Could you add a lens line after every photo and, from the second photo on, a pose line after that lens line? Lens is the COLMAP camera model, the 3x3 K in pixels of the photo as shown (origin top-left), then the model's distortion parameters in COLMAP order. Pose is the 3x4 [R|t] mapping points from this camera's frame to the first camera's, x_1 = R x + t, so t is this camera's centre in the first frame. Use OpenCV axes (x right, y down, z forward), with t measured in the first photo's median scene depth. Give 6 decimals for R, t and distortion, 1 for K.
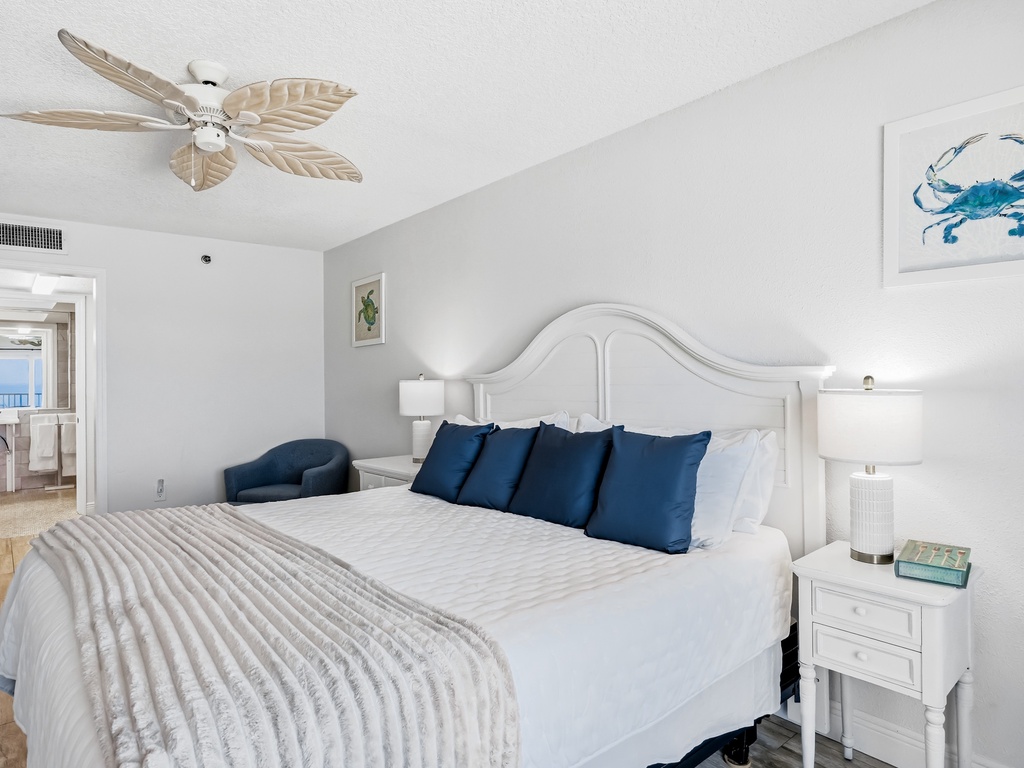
lens RADIAL K [[589.4, 0, 508.8], [0, 589.4, 379.4], [0, 0, 1]] dist [-0.018651, 0.005904]
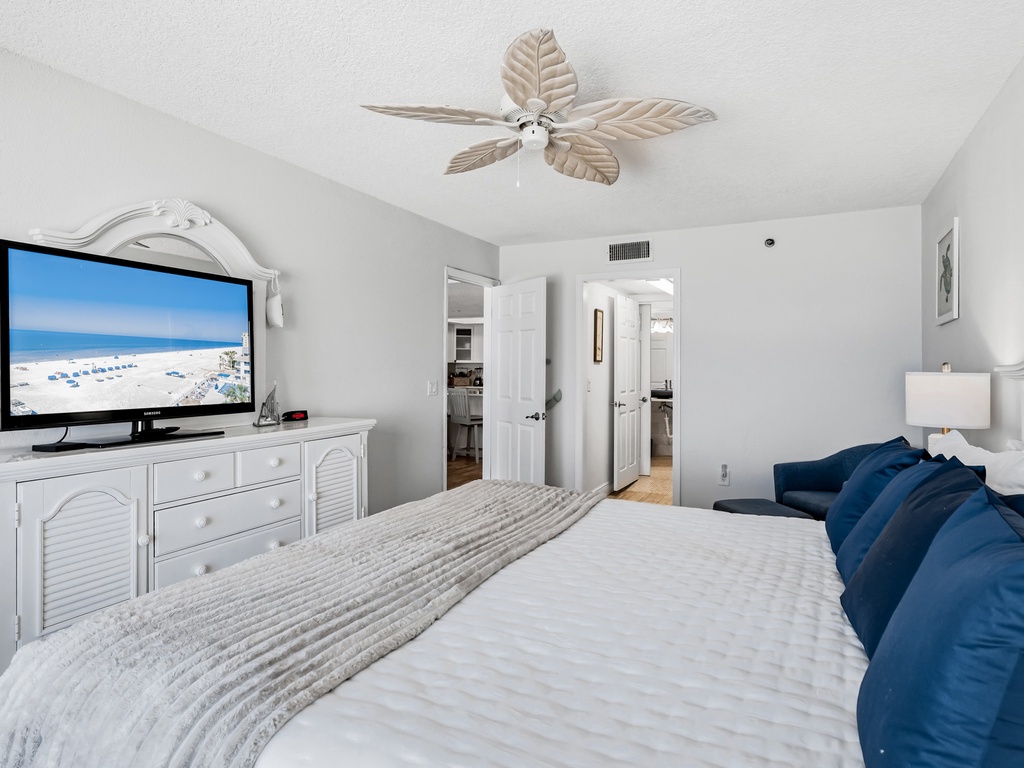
lens RADIAL K [[589.4, 0, 513.0], [0, 589.4, 382.2], [0, 0, 1]] dist [-0.018651, 0.005904]
pose [[0.418954, 0.029859, -0.907517, 0.204246], [-0.007615, 0.999540, 0.029371, -0.002749], [0.907976, -0.005394, 0.418988, 0.243553]]
